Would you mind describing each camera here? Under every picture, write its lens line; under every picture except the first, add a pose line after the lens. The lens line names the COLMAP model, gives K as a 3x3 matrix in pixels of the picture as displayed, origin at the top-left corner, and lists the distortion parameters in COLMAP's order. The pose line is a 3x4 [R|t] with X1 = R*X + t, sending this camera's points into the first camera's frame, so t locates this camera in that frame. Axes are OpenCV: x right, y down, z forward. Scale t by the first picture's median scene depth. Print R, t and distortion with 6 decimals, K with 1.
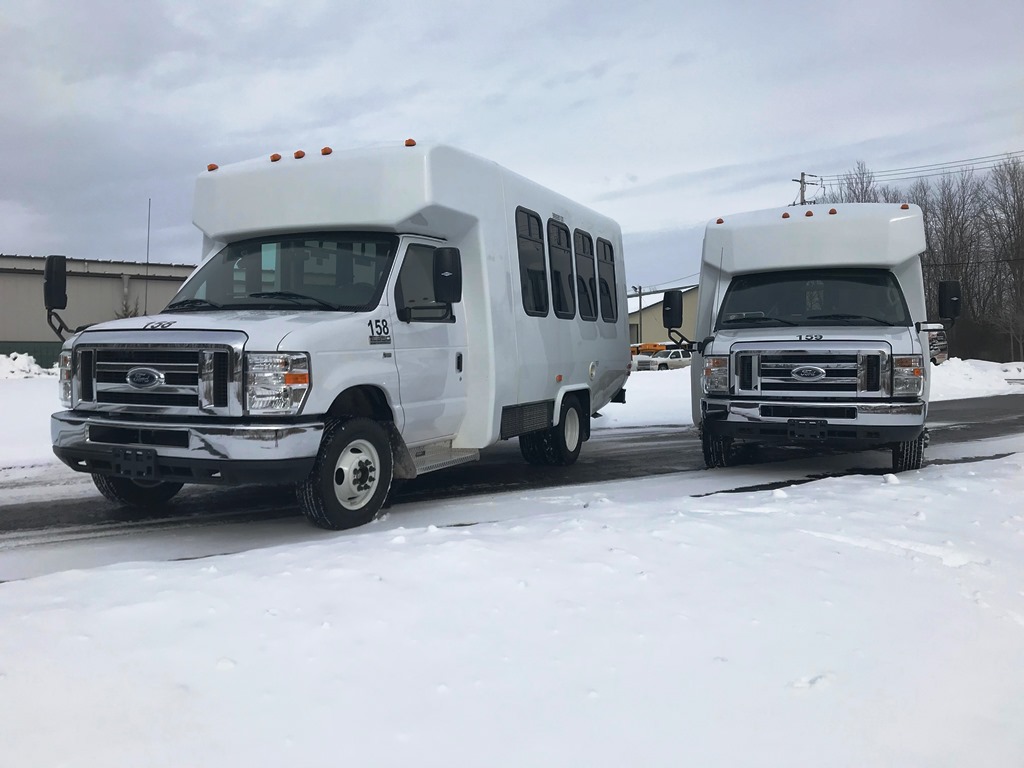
lens RADIAL K [[839.8, 0, 512.0], [0, 839.8, 384.0], [0, 0, 1]] dist [0.070837, -0.084673]
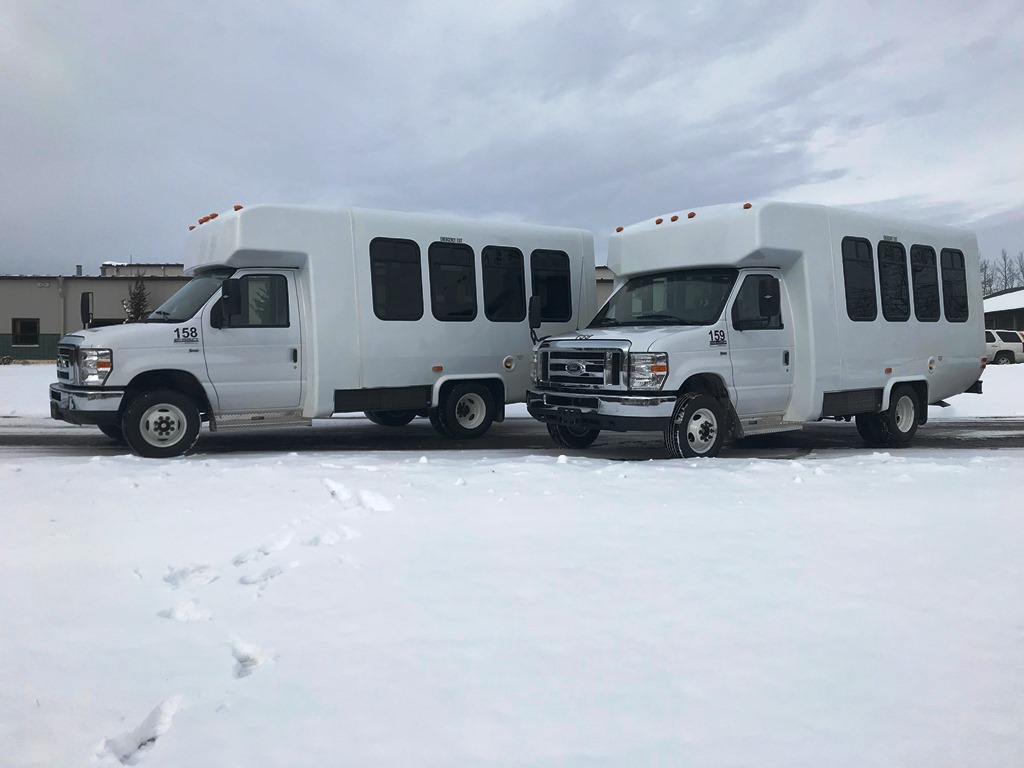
lens RADIAL K [[839.8, 0, 512.0], [0, 839.8, 384.0], [0, 0, 1]] dist [0.070837, -0.084673]
pose [[0.875247, 0.013414, -0.483491, 0.246266], [-0.009792, 0.999902, 0.010015, 0.008327], [0.483578, -0.004032, 0.875292, -0.489555]]
